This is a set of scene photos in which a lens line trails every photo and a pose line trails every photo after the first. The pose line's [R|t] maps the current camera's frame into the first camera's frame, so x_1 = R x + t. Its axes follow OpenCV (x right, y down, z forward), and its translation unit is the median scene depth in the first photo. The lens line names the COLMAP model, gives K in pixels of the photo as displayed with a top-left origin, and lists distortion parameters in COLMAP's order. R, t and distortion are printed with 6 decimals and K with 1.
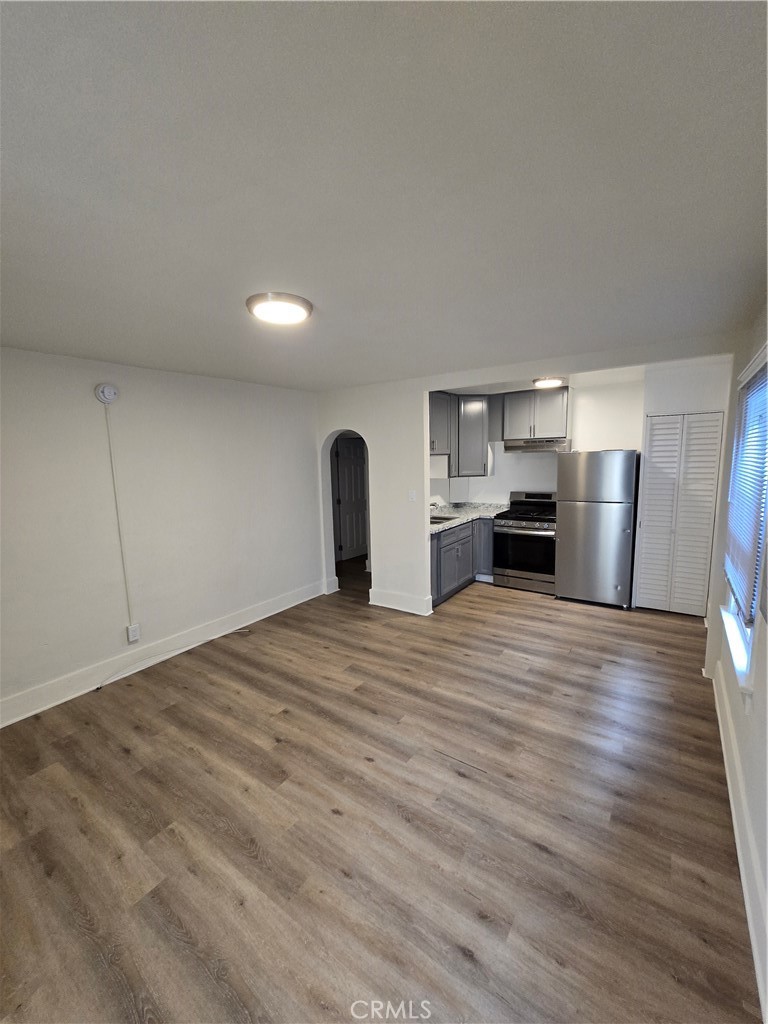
lens RADIAL K [[416.9, 0, 385.5], [0, 416.9, 515.4], [0, 0, 1]] dist [-0.002062, 0.000194]
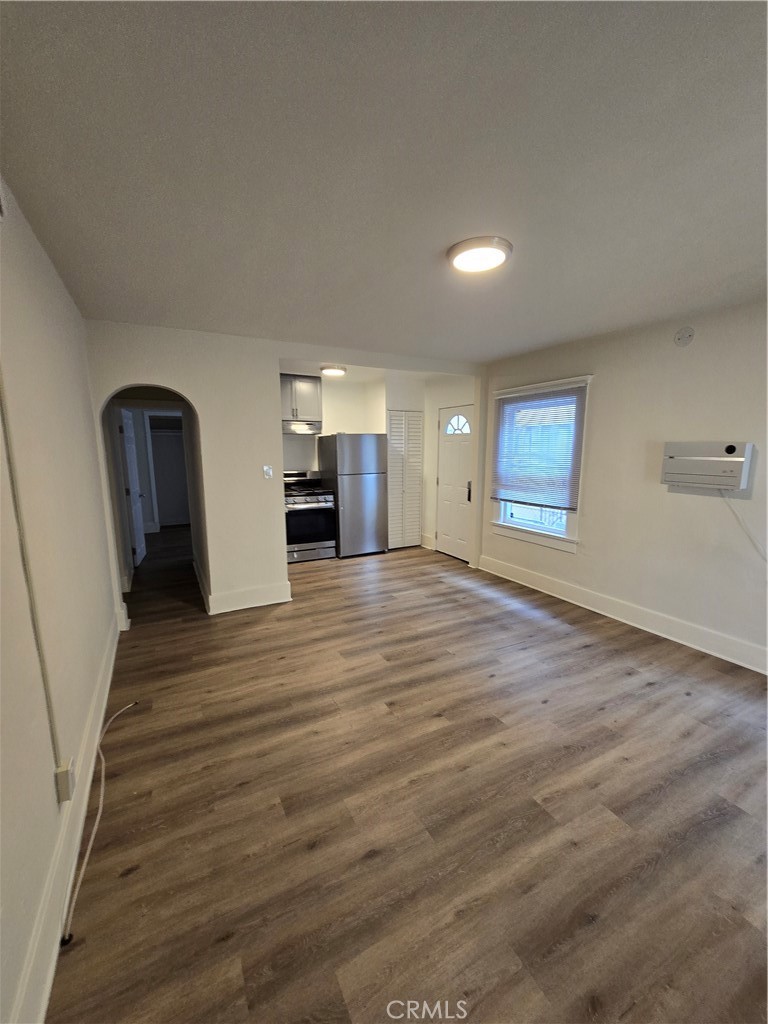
lens RADIAL K [[416.9, 0, 385.5], [0, 416.9, 519.7], [0, 0, 1]] dist [-0.002062, 0.000194]
pose [[0.451248, -0.125118, 0.883584, -0.741703], [0.112114, 0.990226, 0.082963, 0.007707], [-0.885328, 0.061625, 0.460865, 0.440805]]
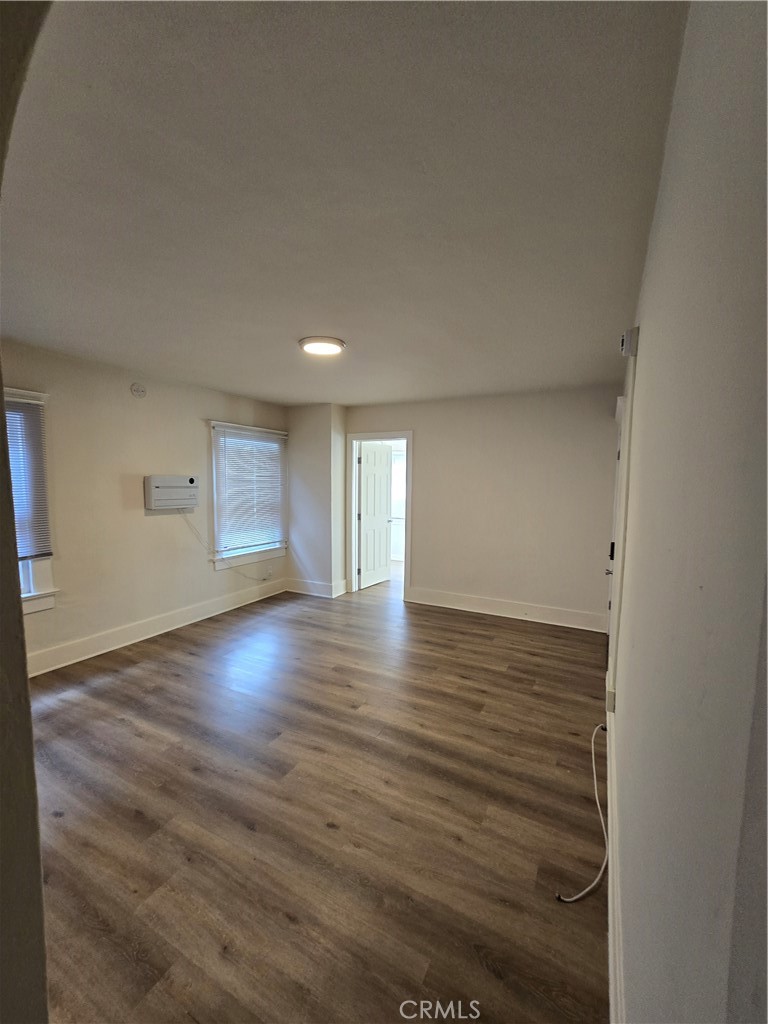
lens RADIAL K [[416.9, 0, 387.2], [0, 416.9, 510.7], [0, 0, 1]] dist [-0.002062, 0.000194]
pose [[-0.992196, 0.026389, -0.121866, -0.158784], [0.000197, 0.977679, 0.210106, -0.145368], [0.124690, 0.208442, -0.970054, 1.421921]]
